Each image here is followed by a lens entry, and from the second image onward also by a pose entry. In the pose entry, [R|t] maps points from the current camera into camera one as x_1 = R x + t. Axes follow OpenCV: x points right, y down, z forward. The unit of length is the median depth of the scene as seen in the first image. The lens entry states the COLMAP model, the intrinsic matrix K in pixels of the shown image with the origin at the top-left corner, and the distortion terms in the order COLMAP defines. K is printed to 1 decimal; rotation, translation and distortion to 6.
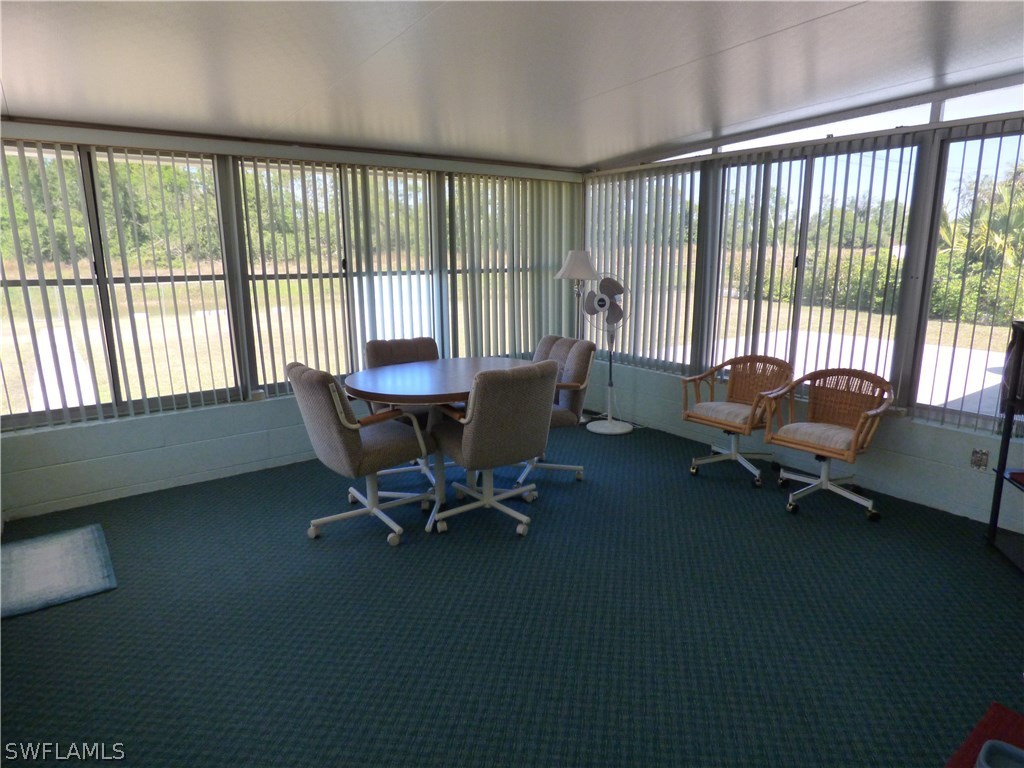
lens RADIAL K [[616.2, 0, 512.0], [0, 616.2, 384.0], [0, 0, 1]] dist [-0.003172, -0.000838]
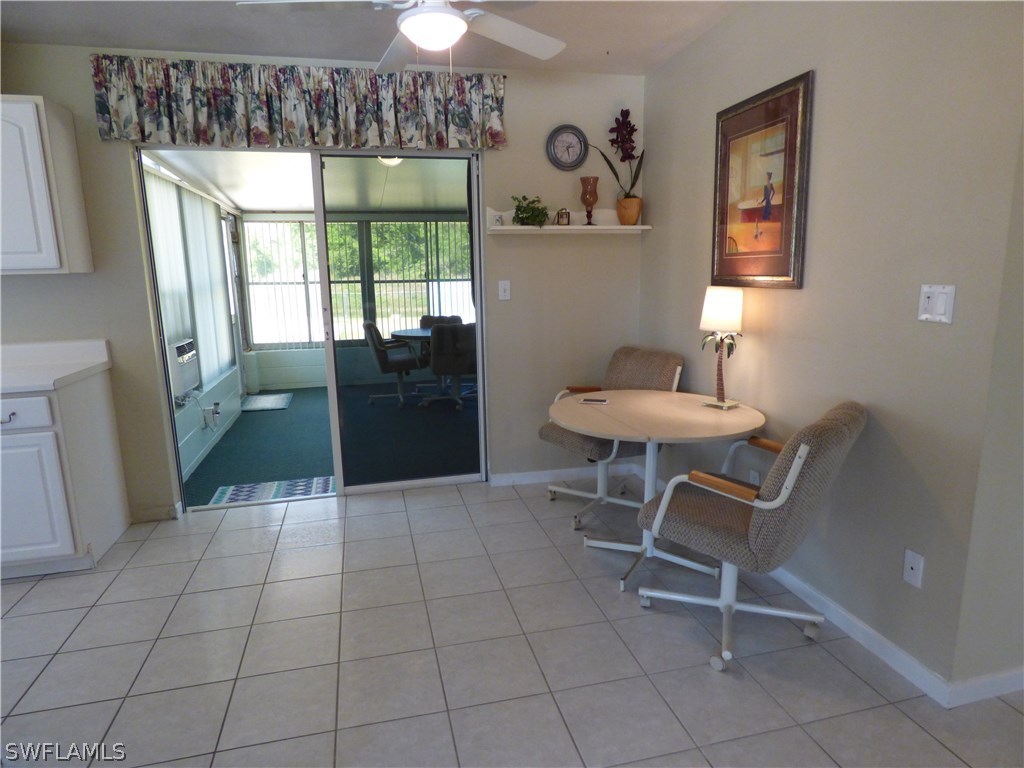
lens RADIAL K [[616.2, 0, 512.0], [0, 616.2, 384.0], [0, 0, 1]] dist [-0.003172, -0.000838]
pose [[0.928804, 0.064223, -0.364963, 0.690887], [-0.068228, 0.997668, 0.001928, 0.109655], [0.364236, 0.023110, 0.931020, -0.614408]]
